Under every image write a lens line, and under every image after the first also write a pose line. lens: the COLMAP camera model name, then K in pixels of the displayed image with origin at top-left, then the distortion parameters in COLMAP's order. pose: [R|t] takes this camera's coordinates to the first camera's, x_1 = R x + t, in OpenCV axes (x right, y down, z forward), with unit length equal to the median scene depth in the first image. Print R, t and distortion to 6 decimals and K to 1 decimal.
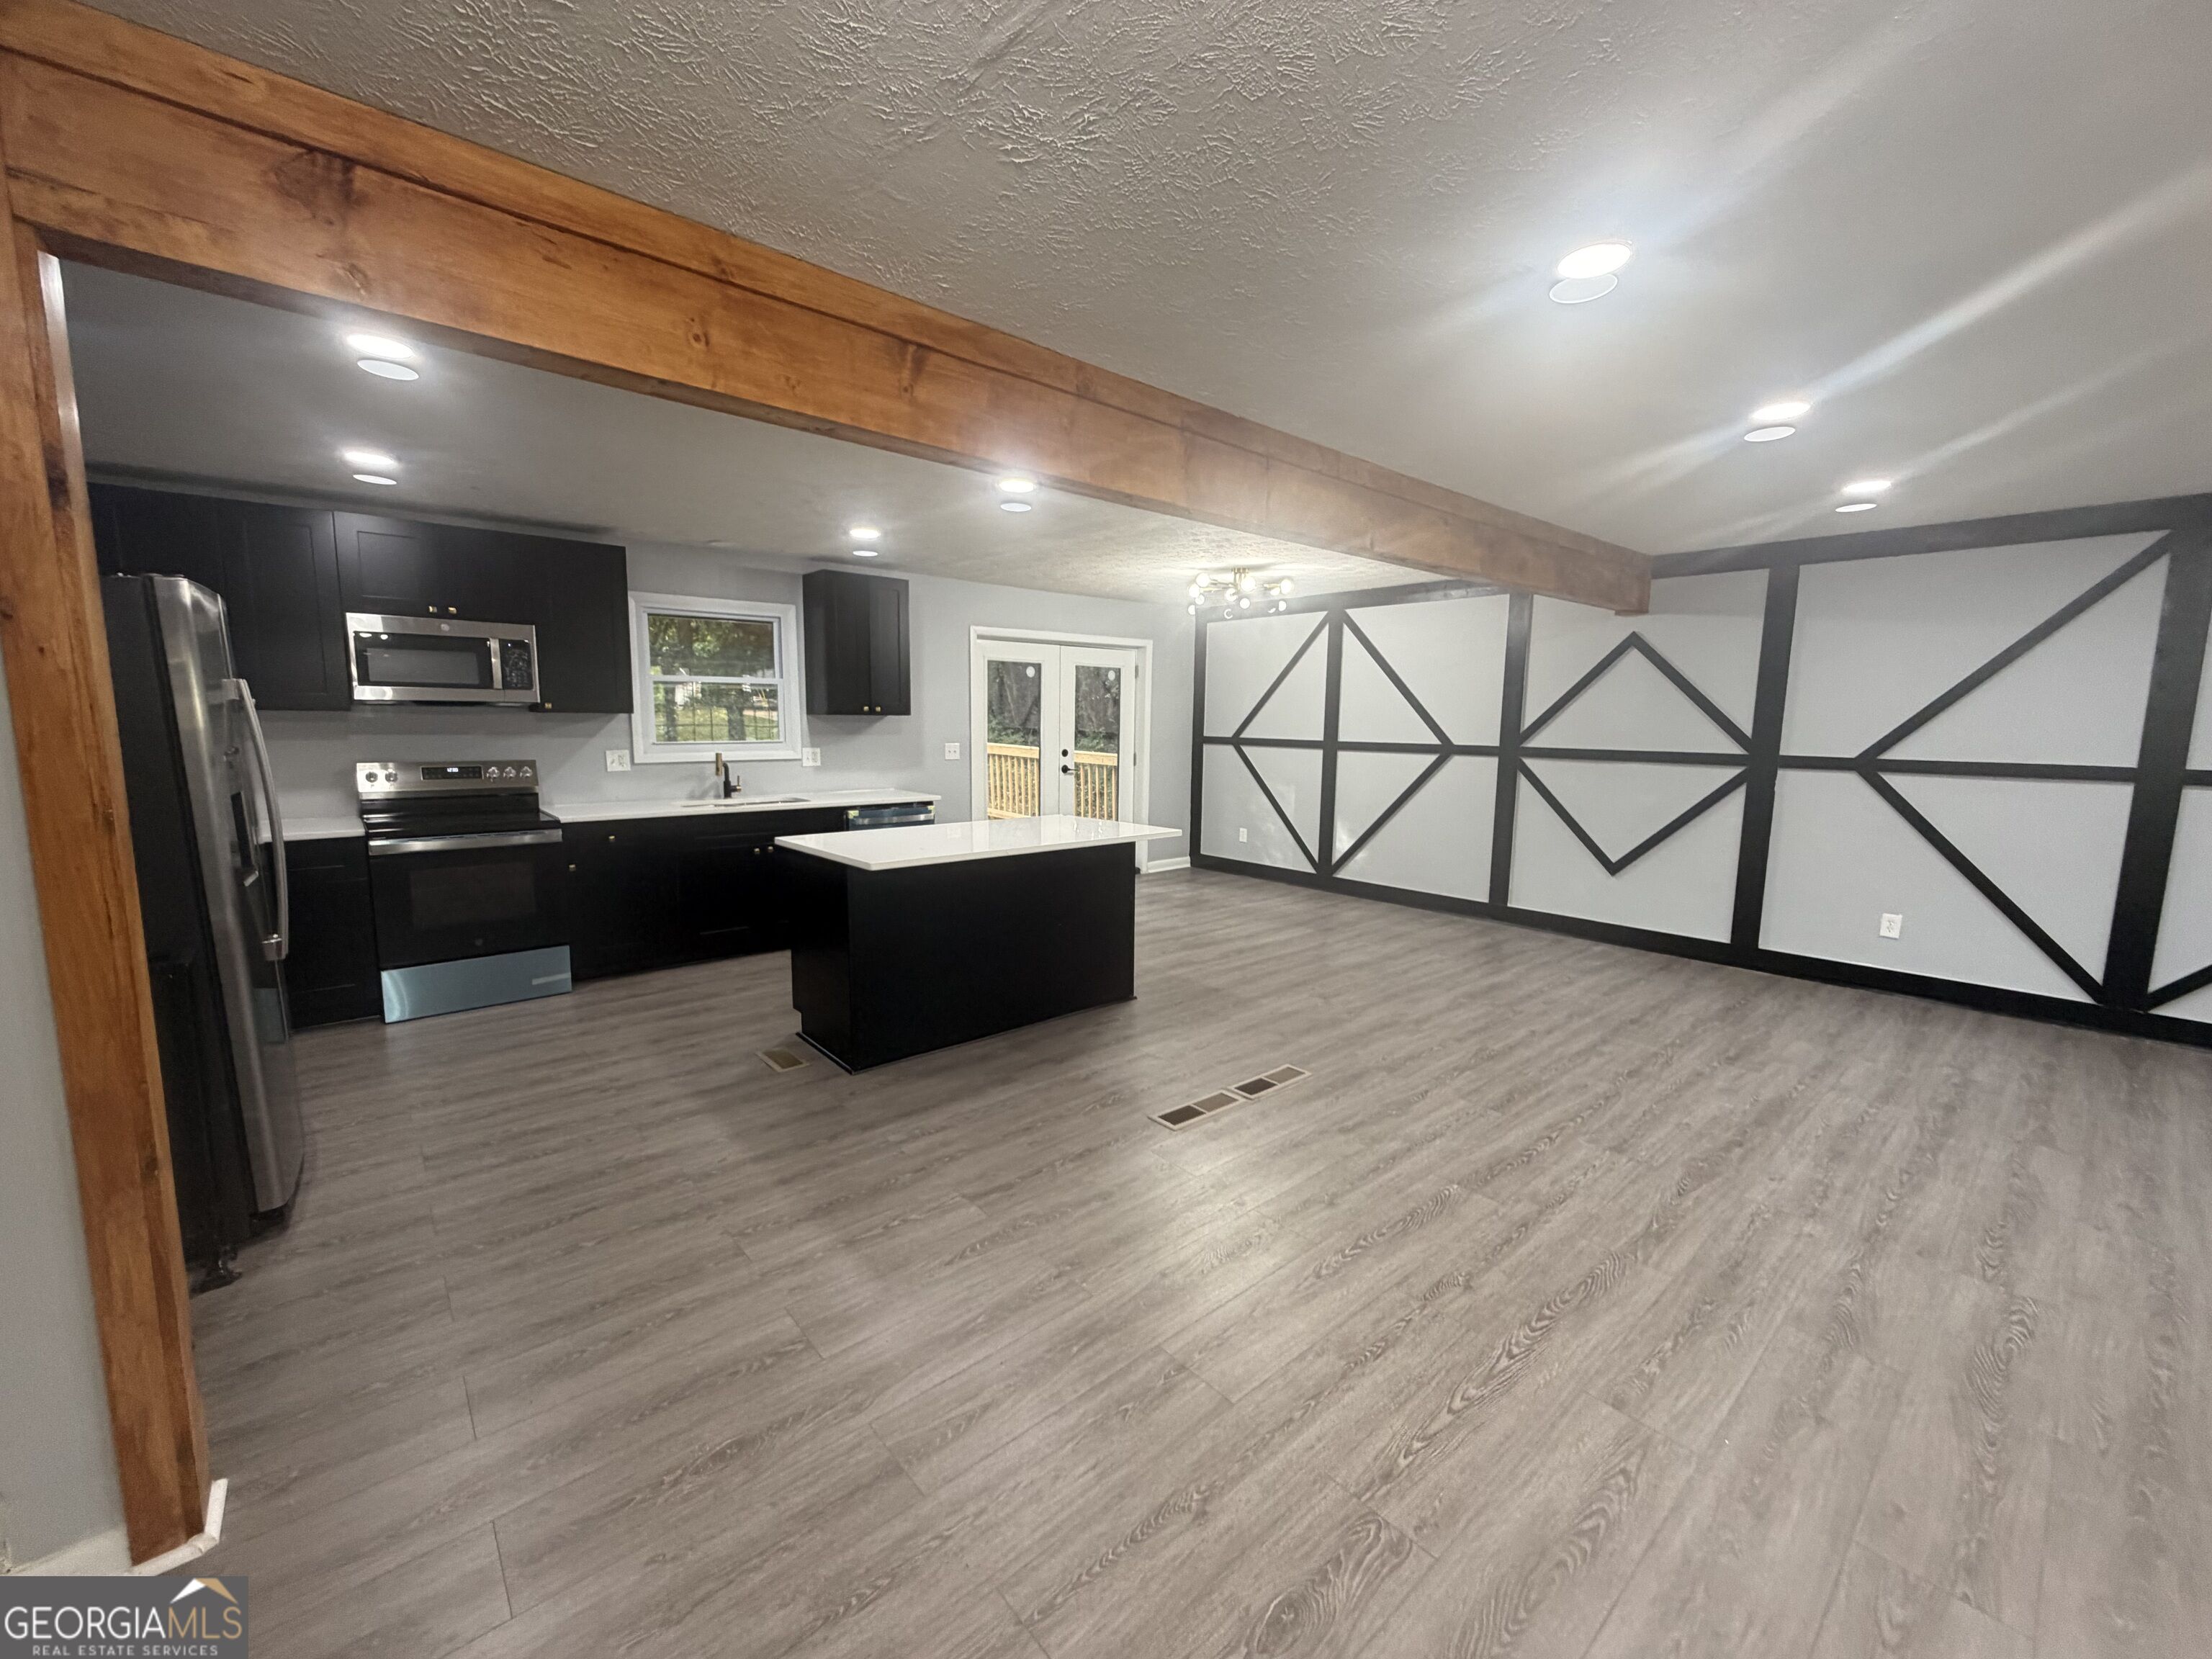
lens RADIAL K [[875.7, 0, 1108.6], [0, 875.7, 828.2], [0, 0, 1]] dist [0.000702, -0.000126]
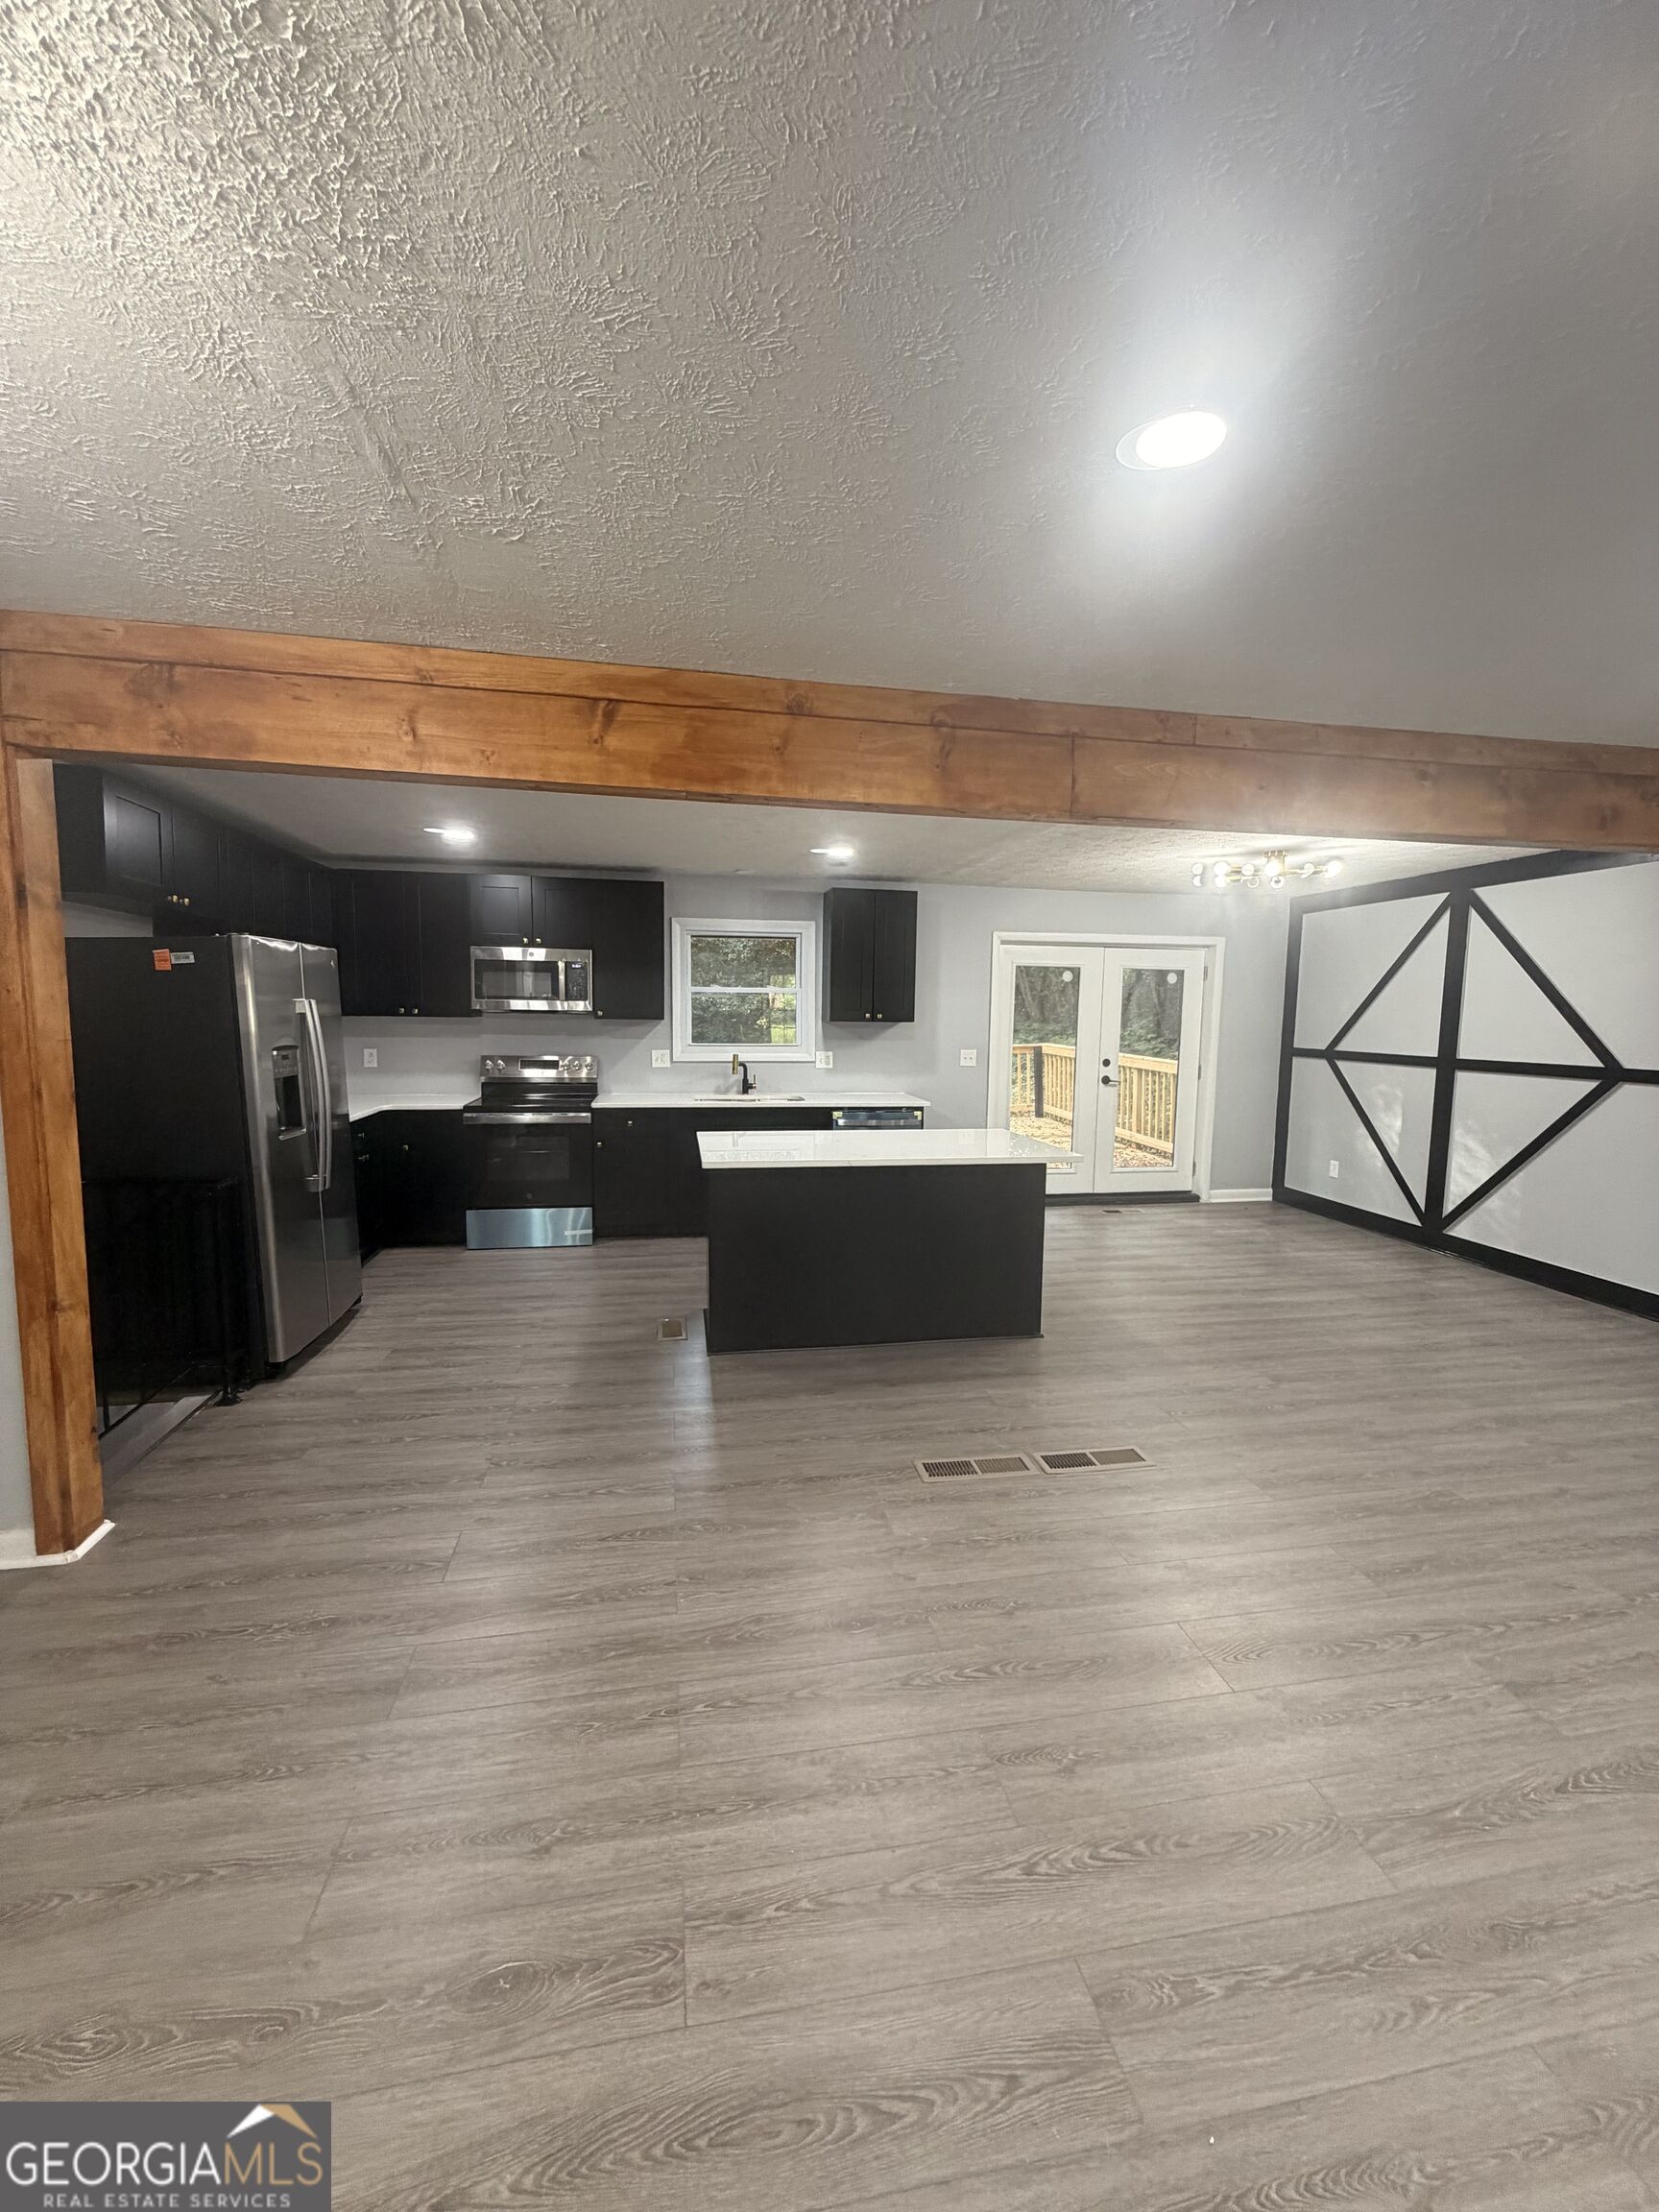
lens RADIAL K [[875.7, 0, 825.3], [0, 875.7, 1100.2], [0, 0, 1]] dist [0.000702, -0.000126]
pose [[0.864454, 0.052241, -0.499991, 0.293767], [-0.068883, 0.997514, -0.014870, -0.022179], [0.497971, 0.047296, 0.865903, 0.095177]]
